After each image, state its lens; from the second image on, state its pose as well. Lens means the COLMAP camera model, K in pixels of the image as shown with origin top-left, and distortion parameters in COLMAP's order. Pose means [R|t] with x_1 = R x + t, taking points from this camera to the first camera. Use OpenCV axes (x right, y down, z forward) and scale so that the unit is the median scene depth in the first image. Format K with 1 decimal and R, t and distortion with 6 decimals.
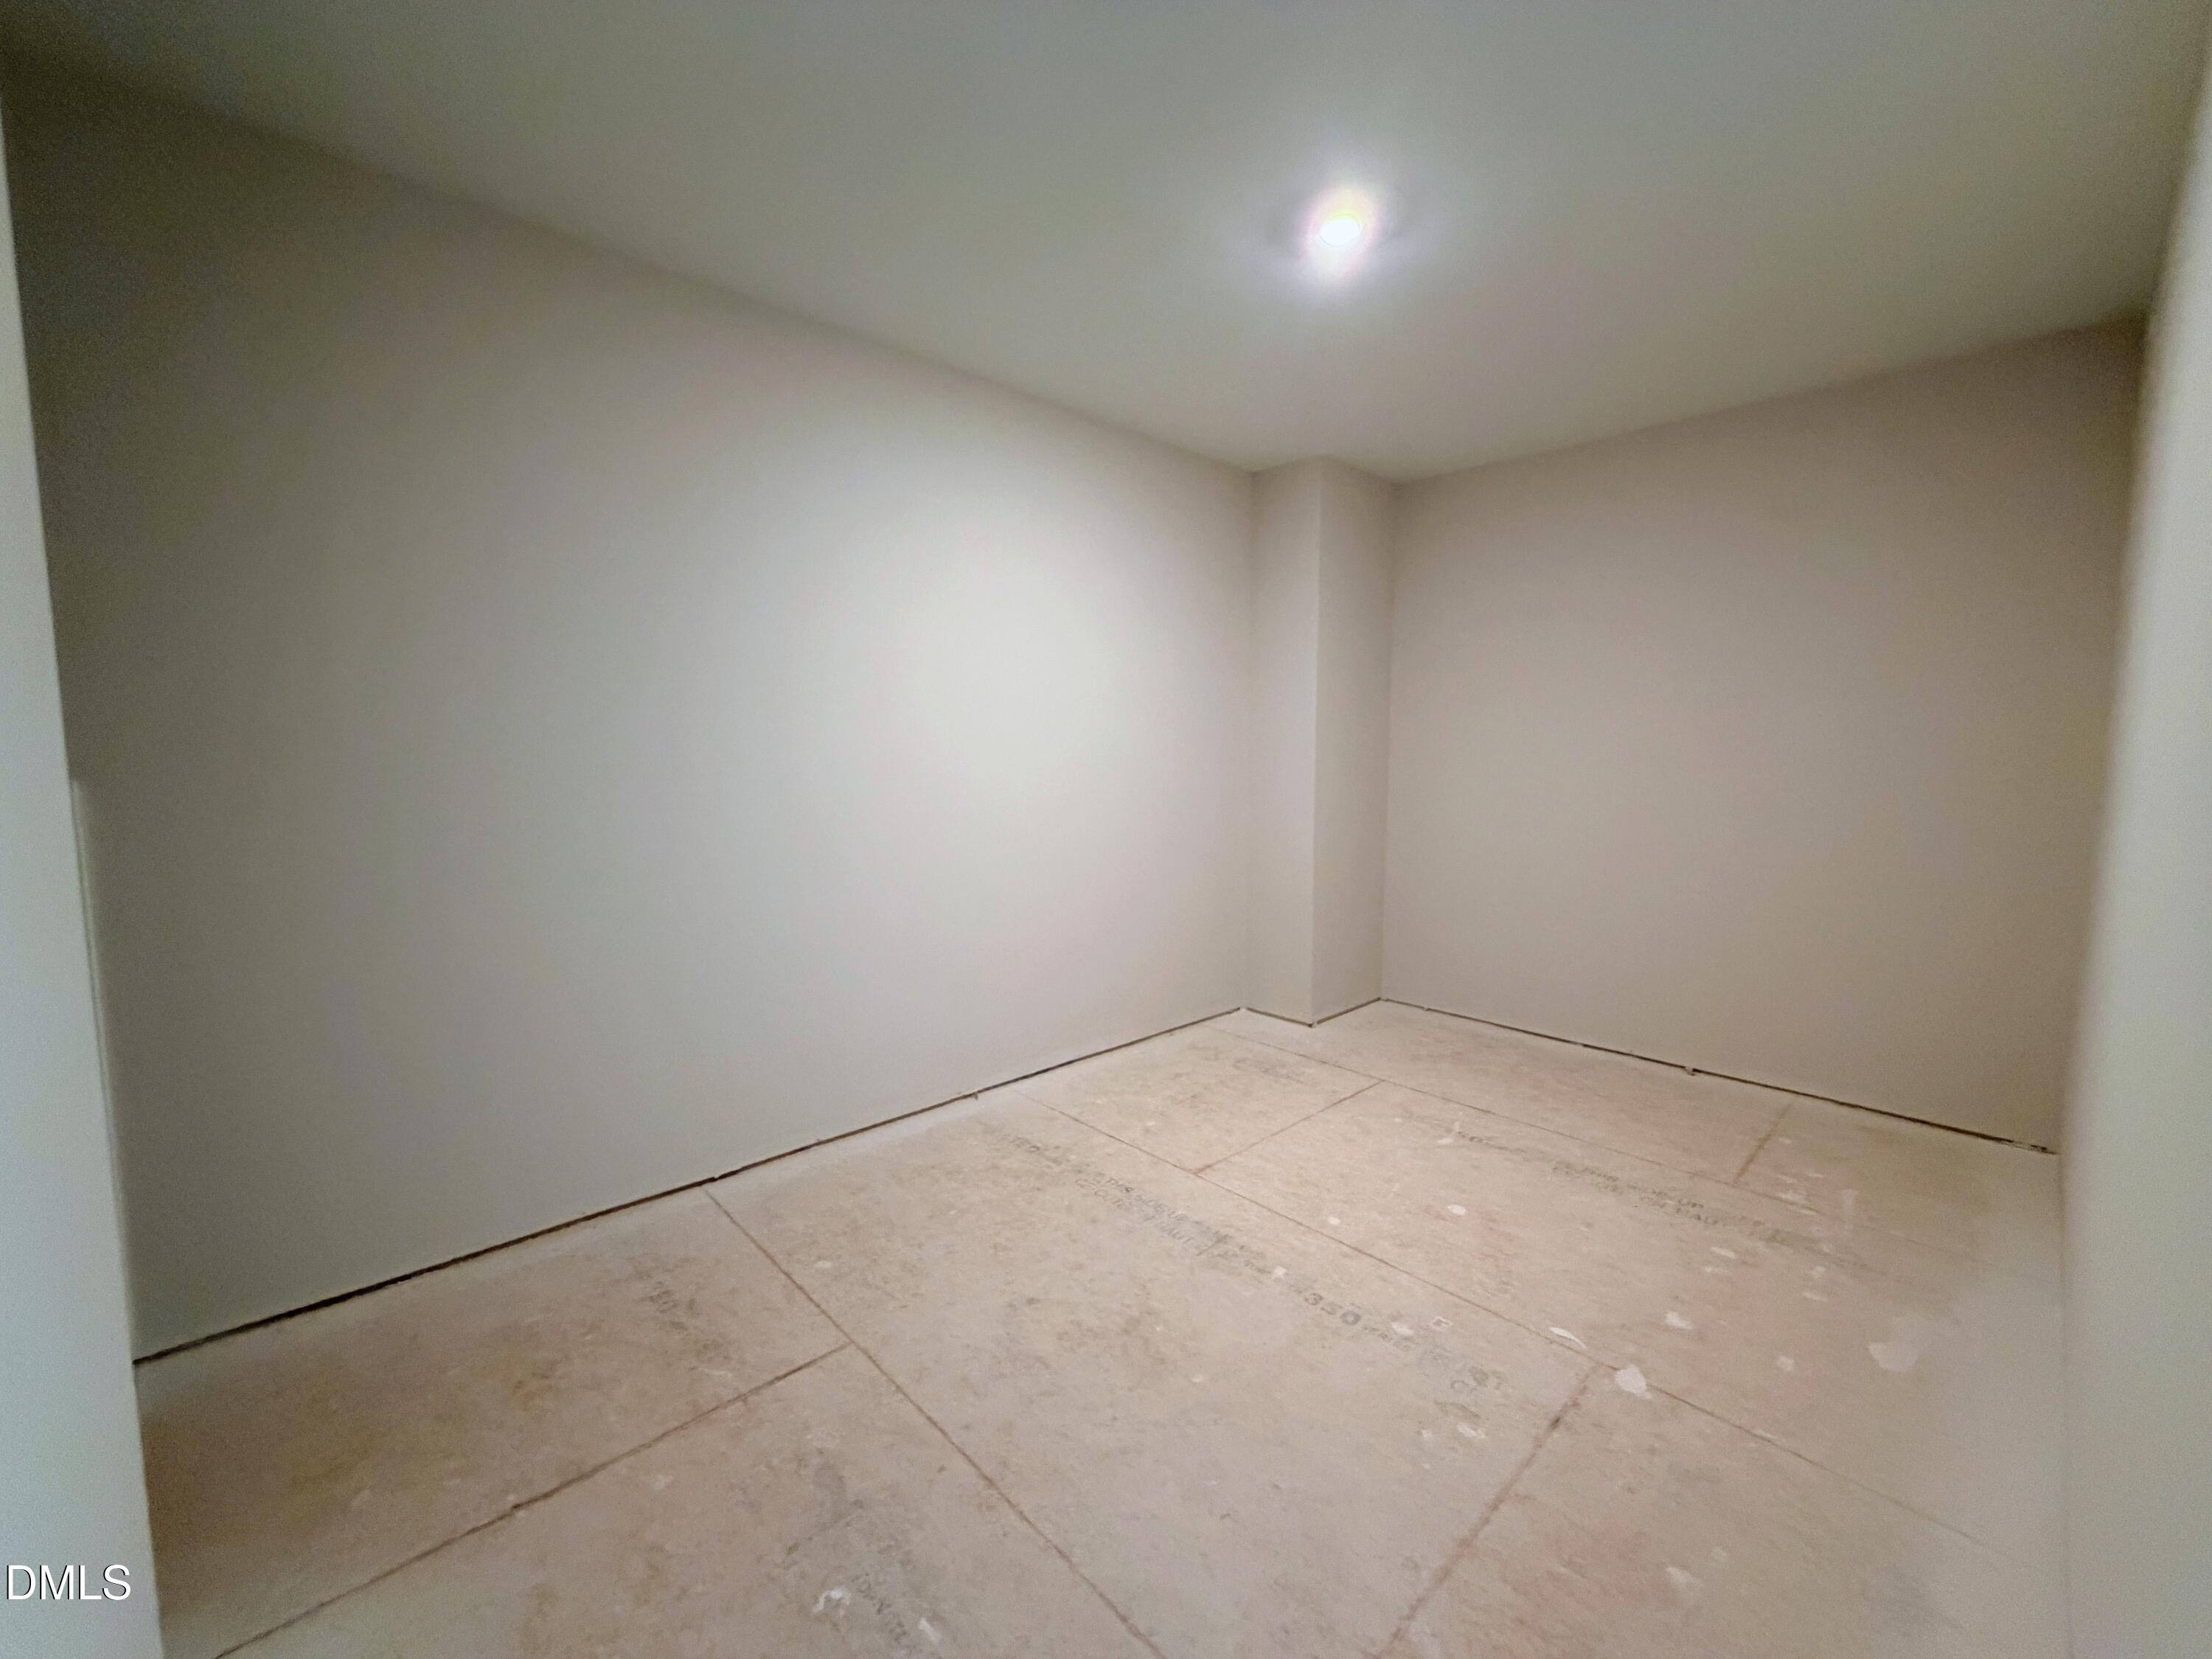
lens RADIAL K [[884.4, 0, 1105.8], [0, 884.4, 830.5], [0, 0, 1]] dist [0.002224, 0.000001]
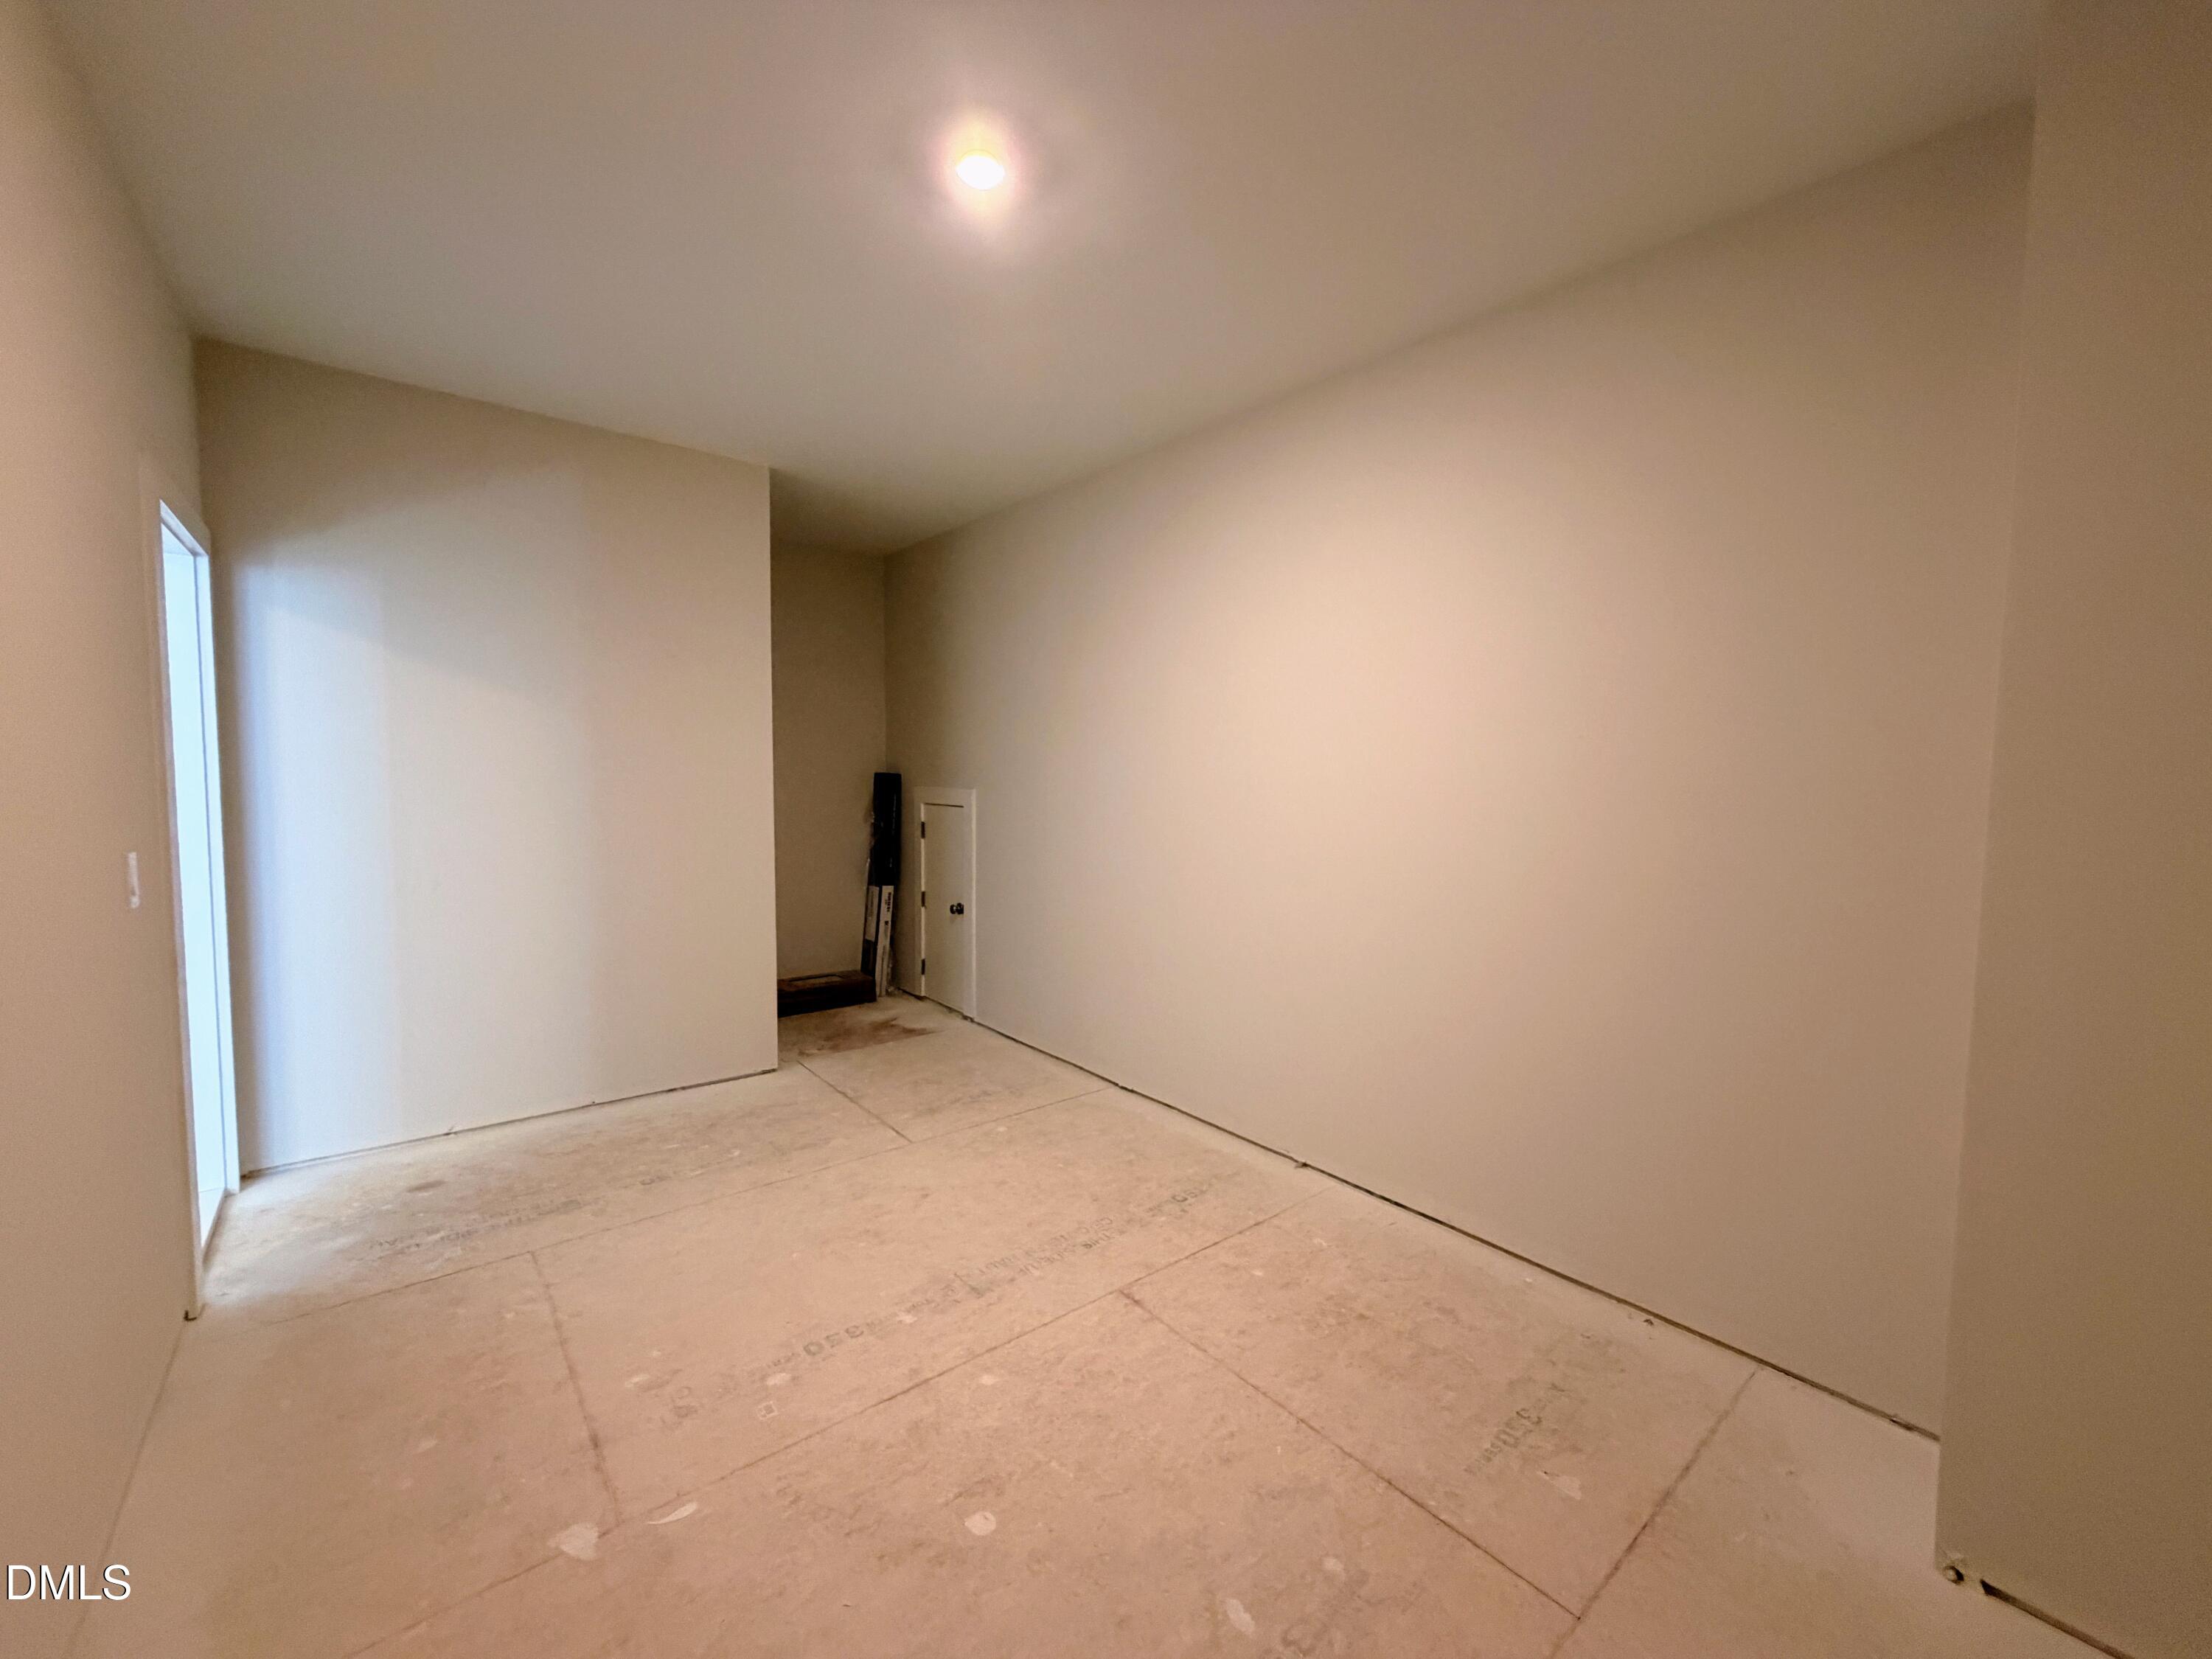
lens RADIAL K [[884.4, 0, 1105.6], [0, 884.4, 826.1], [0, 0, 1]] dist [0.002224, 0.000001]
pose [[-0.064181, 0.057550, -0.996277, 1.234957], [-0.108469, 0.992019, 0.064292, -0.136237], [0.992026, 0.112192, -0.057427, 1.337181]]
